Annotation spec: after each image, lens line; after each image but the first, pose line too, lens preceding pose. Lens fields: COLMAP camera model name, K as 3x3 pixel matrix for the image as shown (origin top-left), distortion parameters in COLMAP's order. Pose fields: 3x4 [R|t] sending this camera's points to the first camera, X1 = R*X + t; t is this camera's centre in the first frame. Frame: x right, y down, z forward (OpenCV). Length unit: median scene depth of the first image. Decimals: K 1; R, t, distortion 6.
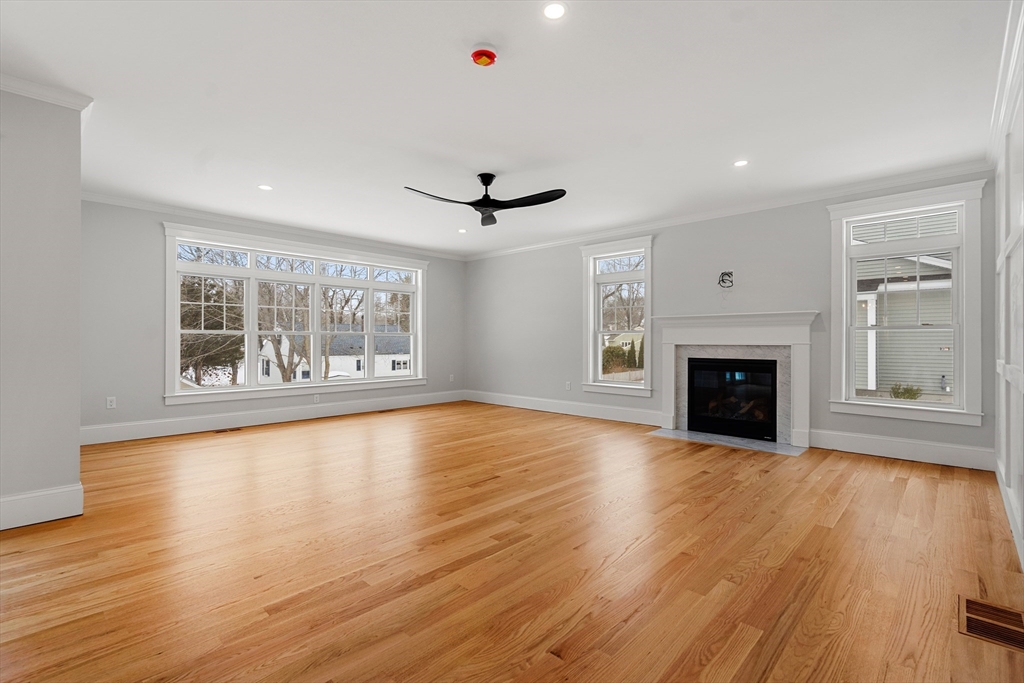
lens RADIAL K [[467.8, 0, 510.5], [0, 467.8, 340.4], [0, 0, 1]] dist [-0.001471, 0.000381]
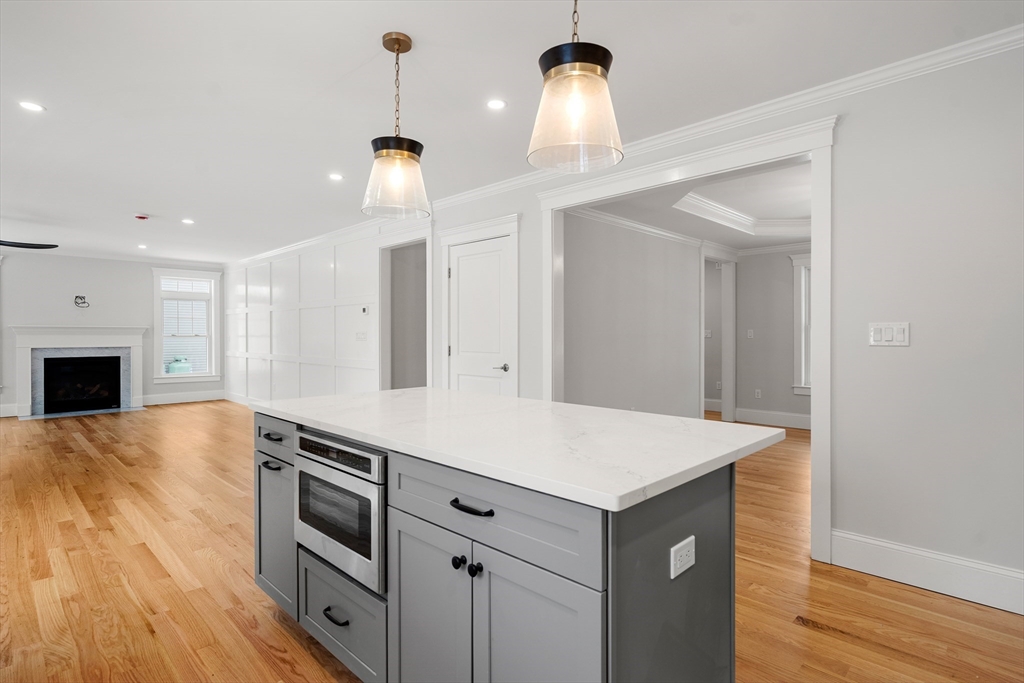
lens RADIAL K [[514.6, 0, 512.0], [0, 514.6, 341.5], [0, 0, 1]] dist [-0.002137, -0.000490]
pose [[0.012404, -0.013083, 0.999837, -1.115694], [-0.000659, 0.999914, 0.013093, -0.030693], [-0.999923, -0.000821, 0.012394, -0.342289]]
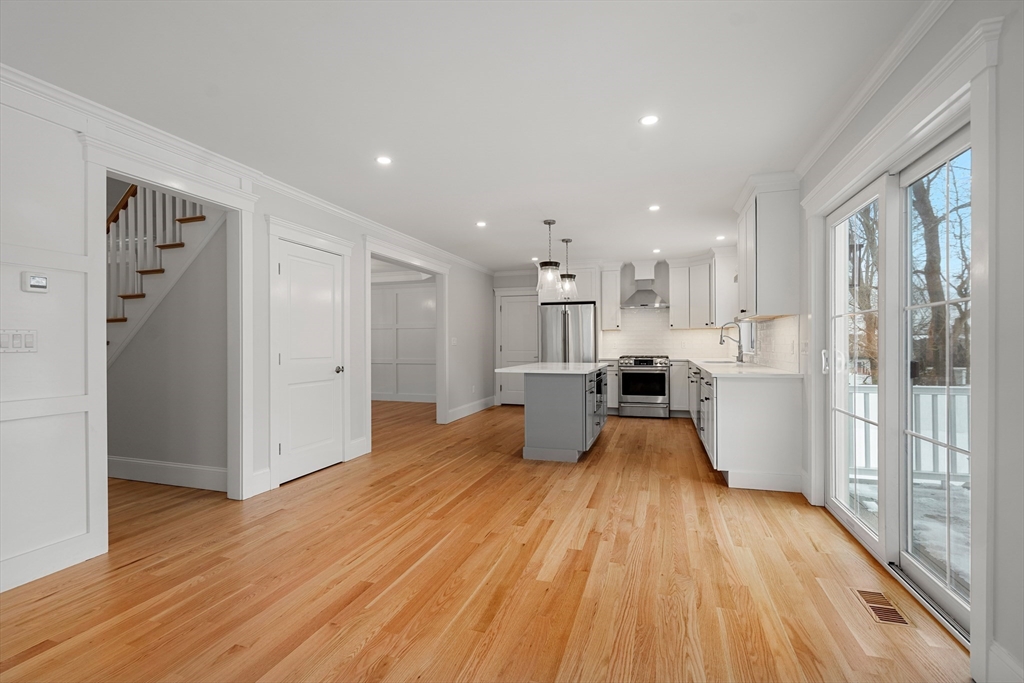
lens RADIAL K [[464.9, 0, 509.9], [0, 464.9, 344.5], [0, 0, 1]] dist [-0.003367, 0.000906]
pose [[-0.902482, 0.003865, -0.430709, -0.155084], [0.003594, 0.999993, 0.001442, -0.023517], [0.430712, -0.000247, -0.902490, 0.632321]]
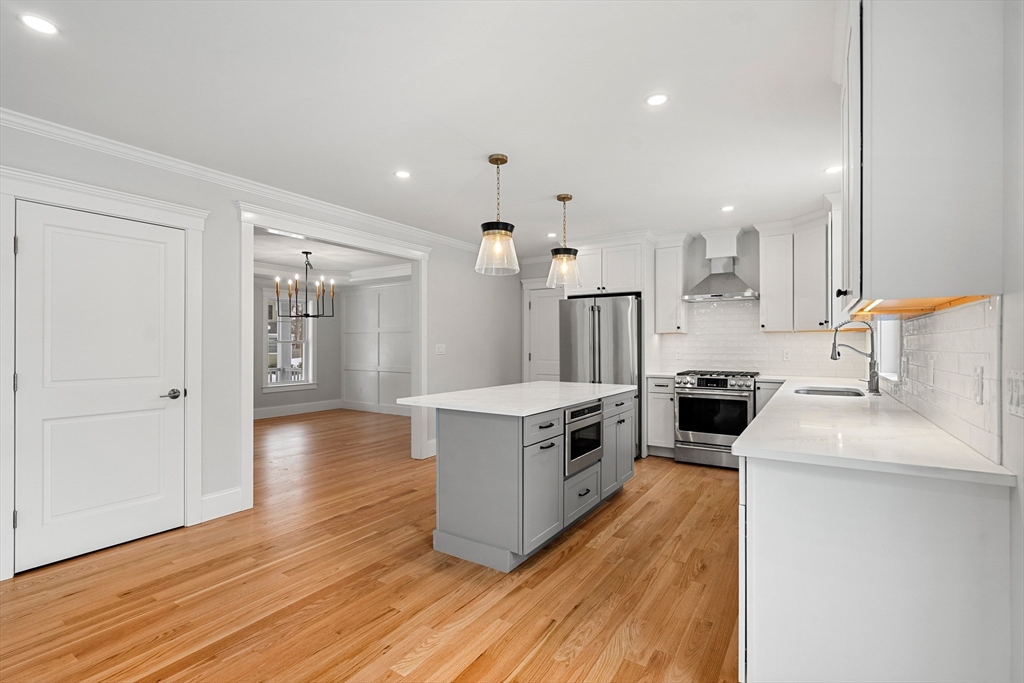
lens RADIAL K [[464.9, 0, 509.9], [0, 464.9, 344.5], [0, 0, 1]] dist [-0.003367, 0.000906]
pose [[-0.984456, -0.000894, -0.175631, -0.573461], [-0.000611, 0.999998, -0.001669, -0.040039], [0.175633, -0.001536, -0.984455, 0.370458]]
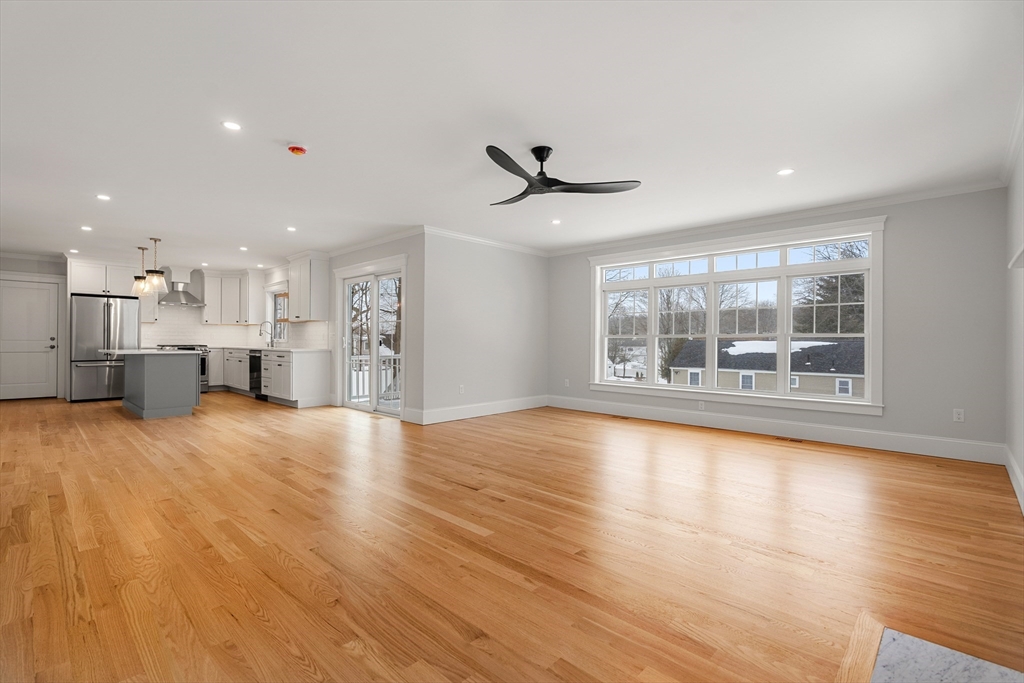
lens RADIAL K [[467.8, 0, 510.5], [0, 467.8, 340.4], [0, 0, 1]] dist [-0.001471, 0.000381]
pose [[-0.004191, -0.003013, -0.999987, 0.654169], [-0.004898, 0.999984, -0.002993, -0.001708], [0.999979, 0.004885, -0.004206, 0.776379]]
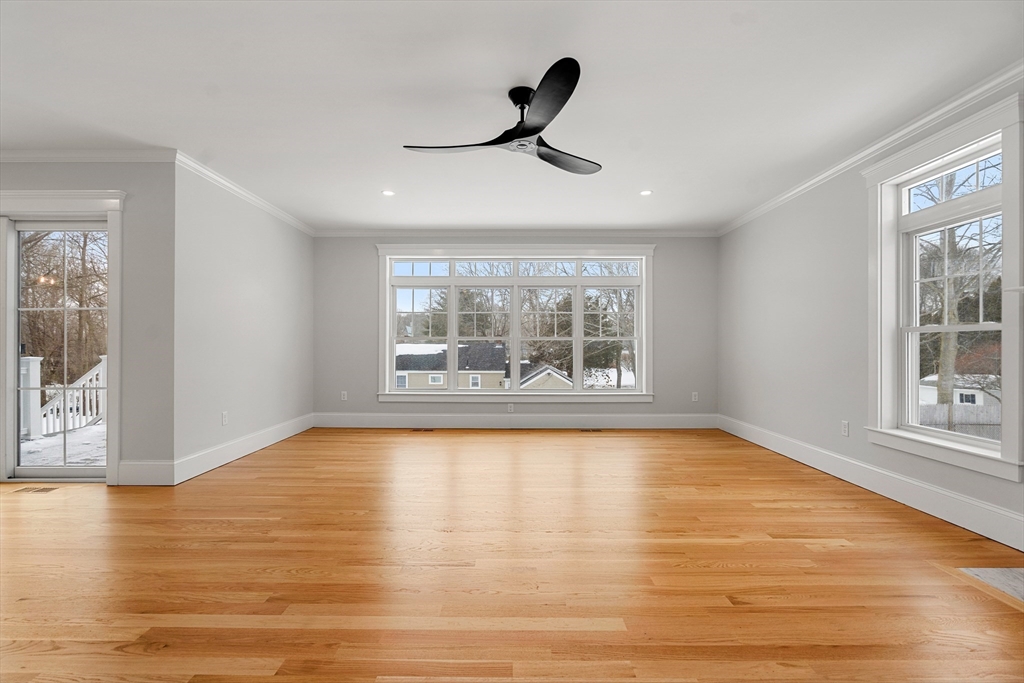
lens RADIAL K [[464.9, 0, 509.9], [0, 464.9, 344.5], [0, 0, 1]] dist [-0.003367, 0.000906]
pose [[0.685478, -0.001808, -0.728091, 0.333060], [-0.000502, 0.999996, -0.002956, -0.000049], [0.728093, 0.002392, 0.685474, 0.445714]]
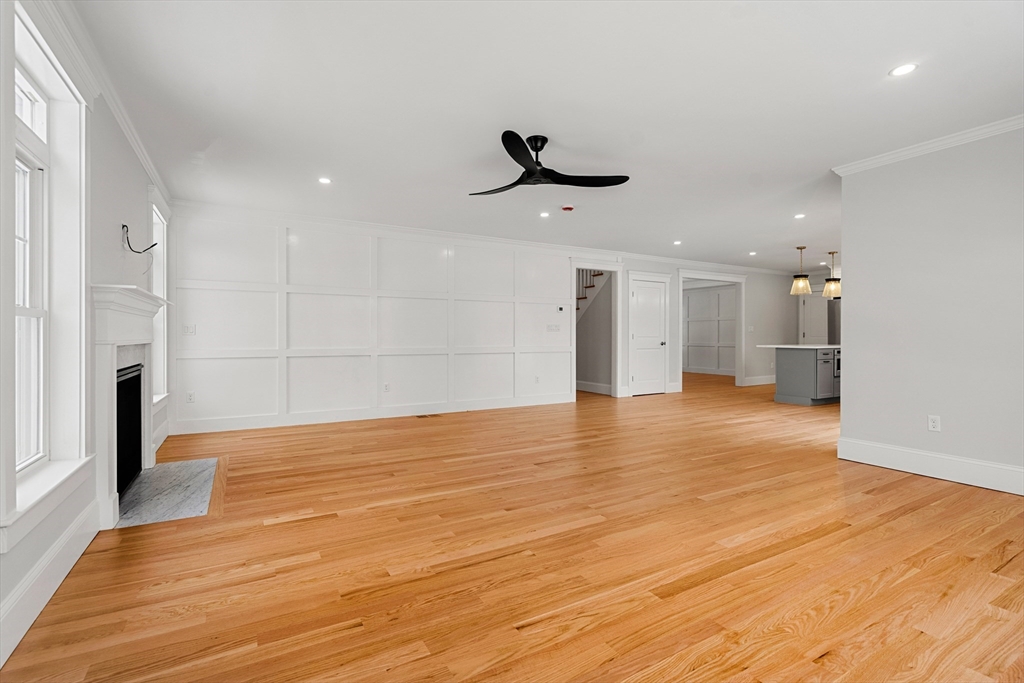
lens RADIAL K [[470.8, 0, 508.3], [0, 470.8, 337.0], [0, 0, 1]] dist [-0.001967, 0.000289]
pose [[-0.957205, -0.001161, 0.289407, -0.201581], [-0.000630, 0.999998, 0.001927, -0.001468], [-0.289409, 0.001662, -0.957204, 1.486854]]
